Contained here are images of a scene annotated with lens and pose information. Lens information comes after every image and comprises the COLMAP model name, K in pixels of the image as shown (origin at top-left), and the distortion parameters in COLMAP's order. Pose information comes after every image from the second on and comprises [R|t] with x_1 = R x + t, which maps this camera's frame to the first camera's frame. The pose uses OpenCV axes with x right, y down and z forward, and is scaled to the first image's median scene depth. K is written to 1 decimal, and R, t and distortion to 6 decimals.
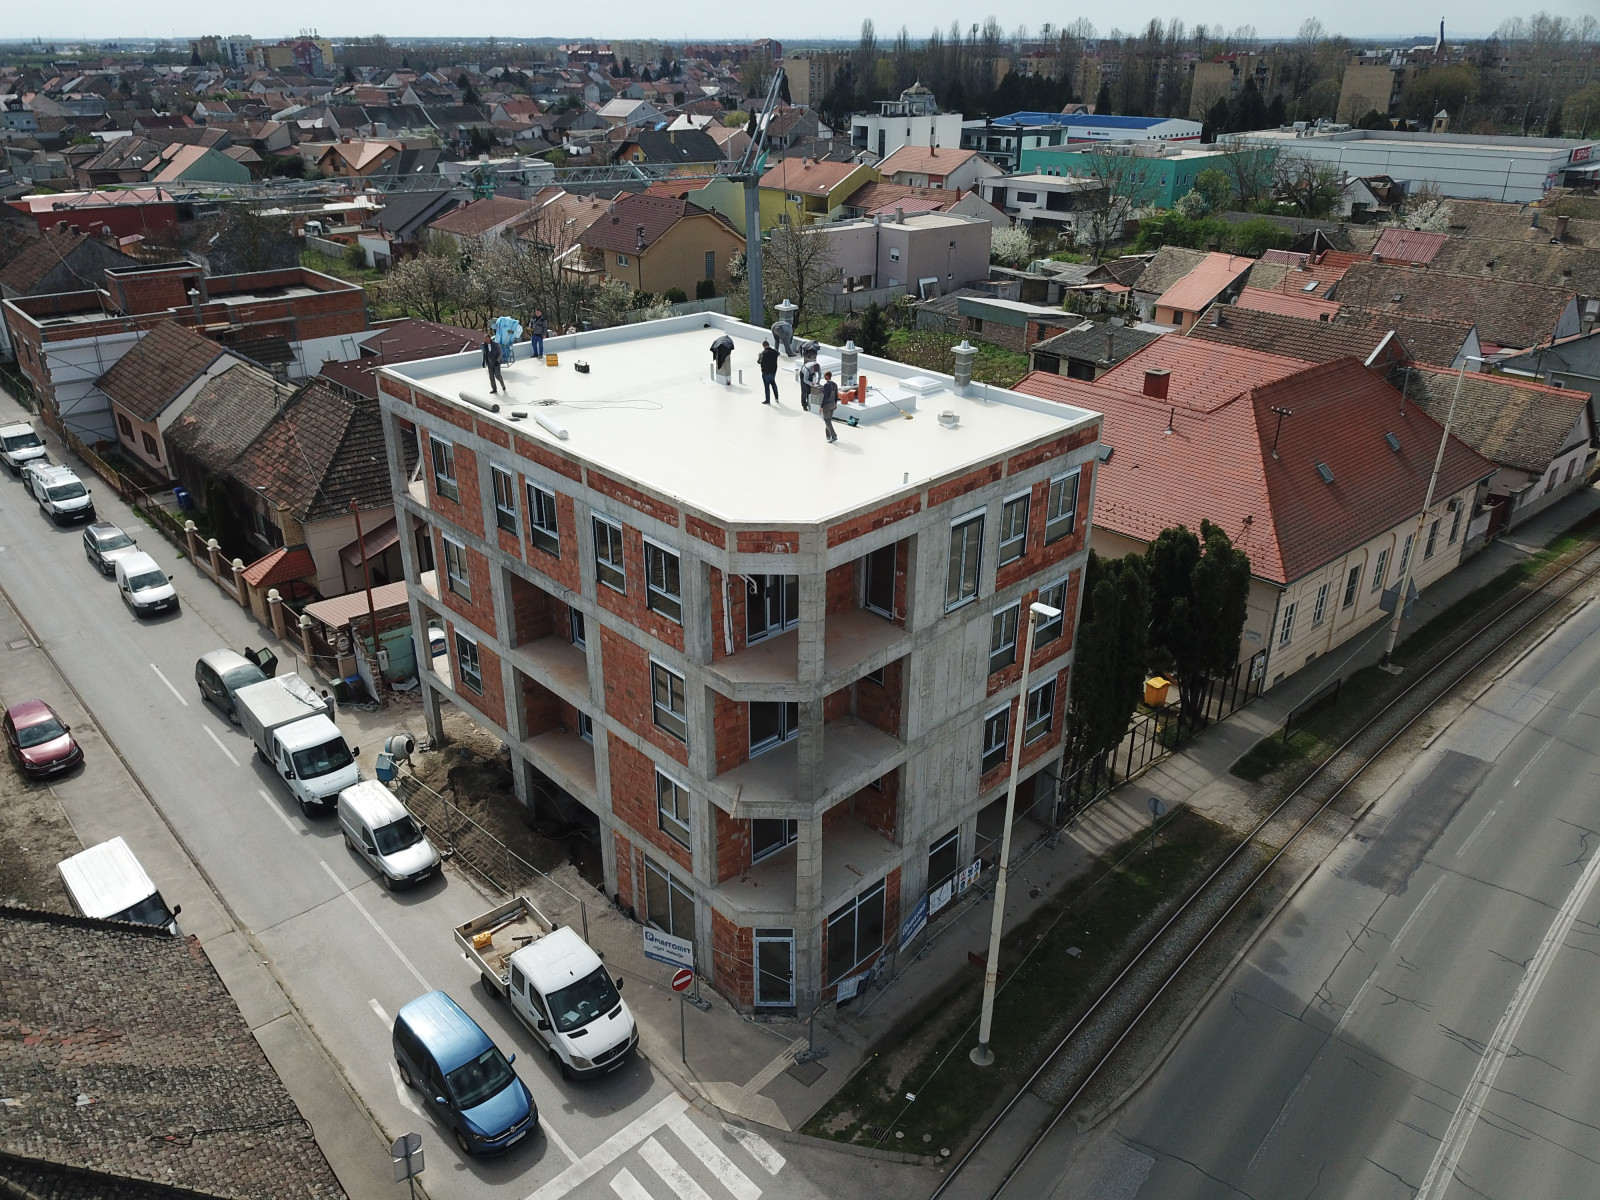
lens RADIAL K [[1190.6, 0, 812.9], [0, 1190.6, 594.7], [0, 0, 1]] dist [0.008922, -0.000604]
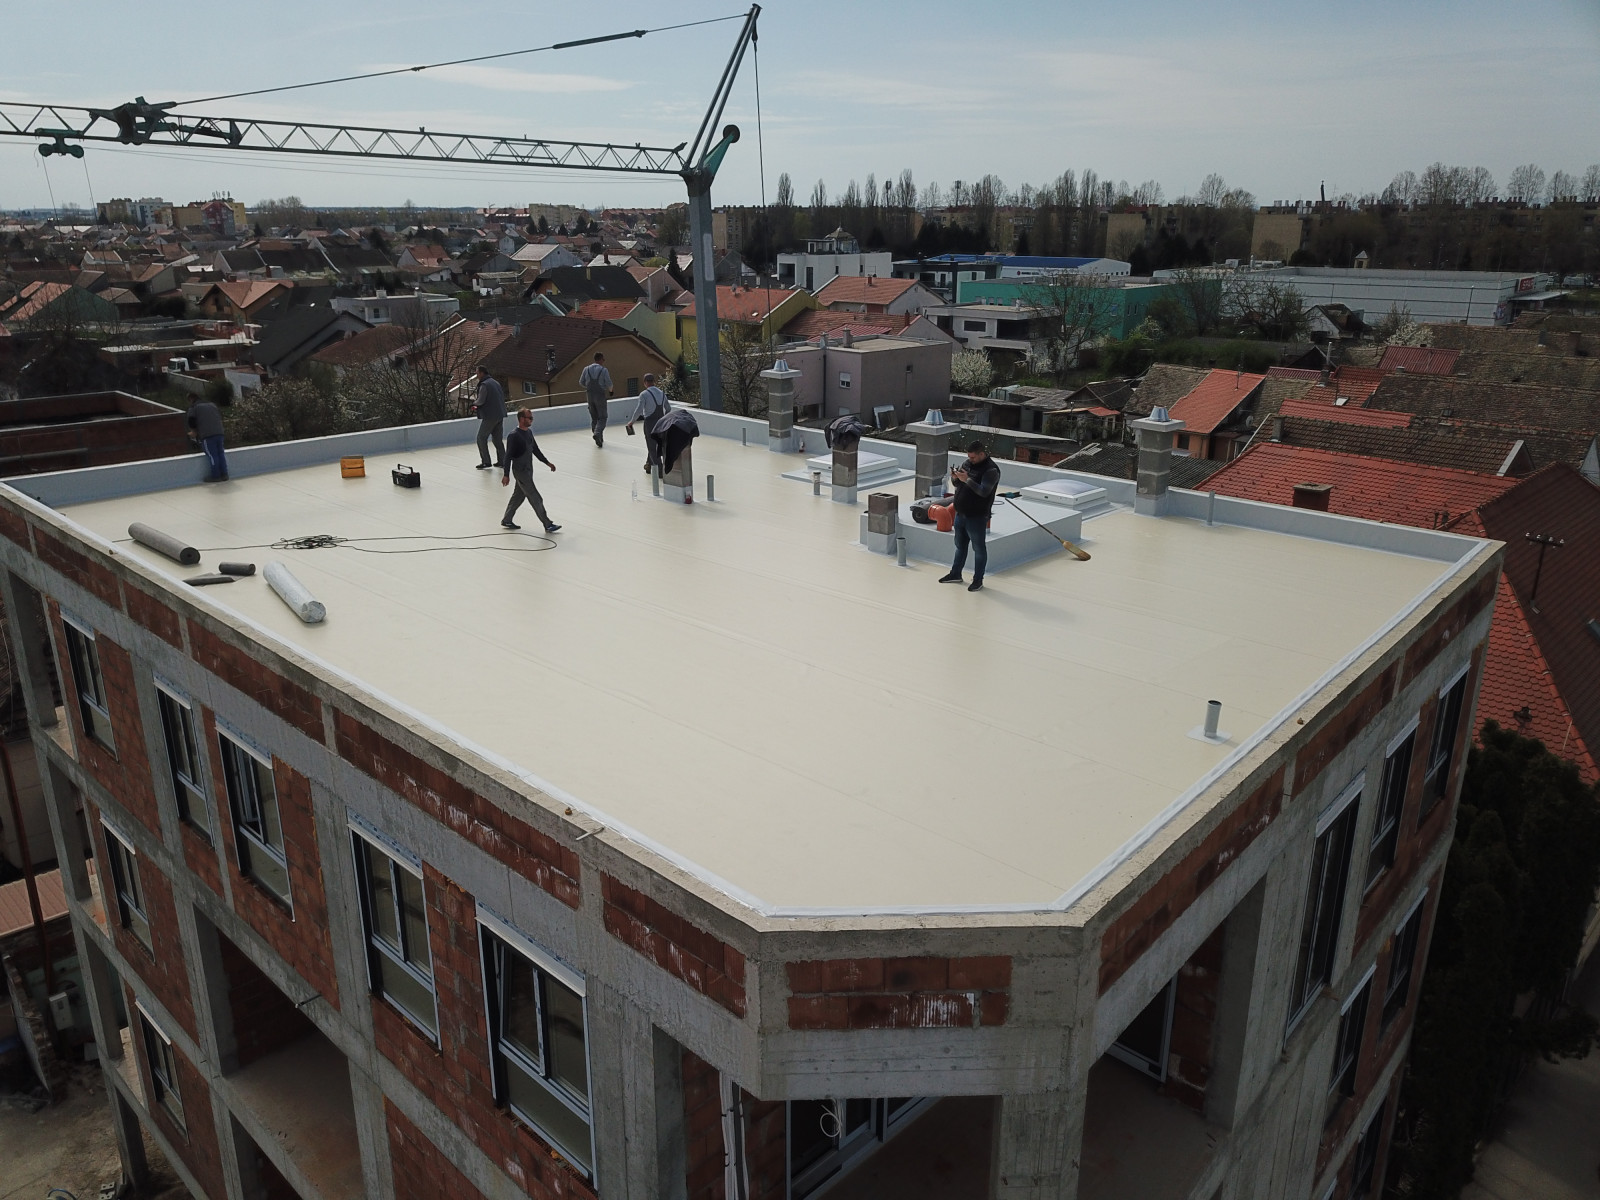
lens RADIAL K [[1211.9, 0, 791.0], [0, 1211.9, 603.1], [0, 0, 1]] dist [0.018170, -0.017855]
pose [[0.998731, -0.021145, 0.045700, -0.014933], [0.026347, 0.992853, -0.116396, -0.020928], [-0.042912, 0.117452, 0.992151, 0.142080]]
